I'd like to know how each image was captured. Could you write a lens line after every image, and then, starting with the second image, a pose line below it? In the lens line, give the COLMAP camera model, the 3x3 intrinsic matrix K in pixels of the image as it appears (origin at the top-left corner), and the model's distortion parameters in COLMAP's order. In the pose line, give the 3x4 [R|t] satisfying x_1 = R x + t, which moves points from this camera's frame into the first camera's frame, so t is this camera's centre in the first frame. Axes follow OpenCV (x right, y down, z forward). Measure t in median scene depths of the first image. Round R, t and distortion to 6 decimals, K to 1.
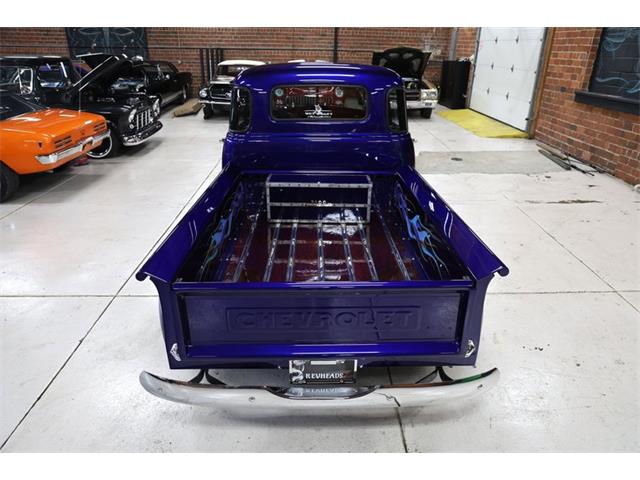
lens RADIAL K [[433.0, 0, 341.4], [0, 433.0, 237.5], [0, 0, 1]] dist [-0.017500, 0.014803]
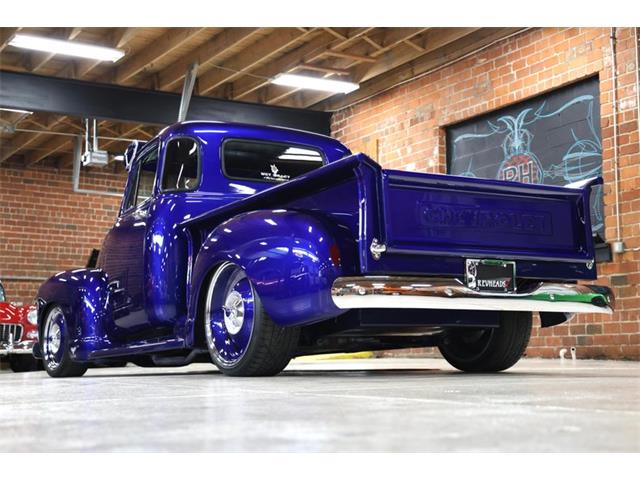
lens RADIAL K [[982.5, 0, 317.1], [0, 982.5, 240.1], [0, 0, 1]] dist [0.178140, 0.000000]
pose [[0.878639, 0.023139, 0.476926, -0.424530], [0.226274, 0.859374, -0.458558, 0.338306], [-0.420468, 0.510823, 0.749844, -0.176116]]
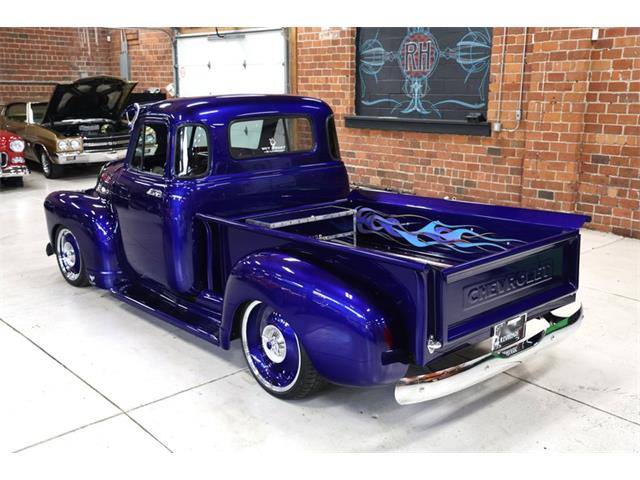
lens RADIAL K [[675.9, 0, 323.4], [0, 675.9, 242.3], [0, 0, 1]] dist [0.074431, 0.000000]
pose [[0.782132, -0.175801, 0.597799, -0.421192], [0.276084, 0.957837, -0.079535, 0.022451], [-0.558612, 0.227250, 0.797690, -0.073237]]
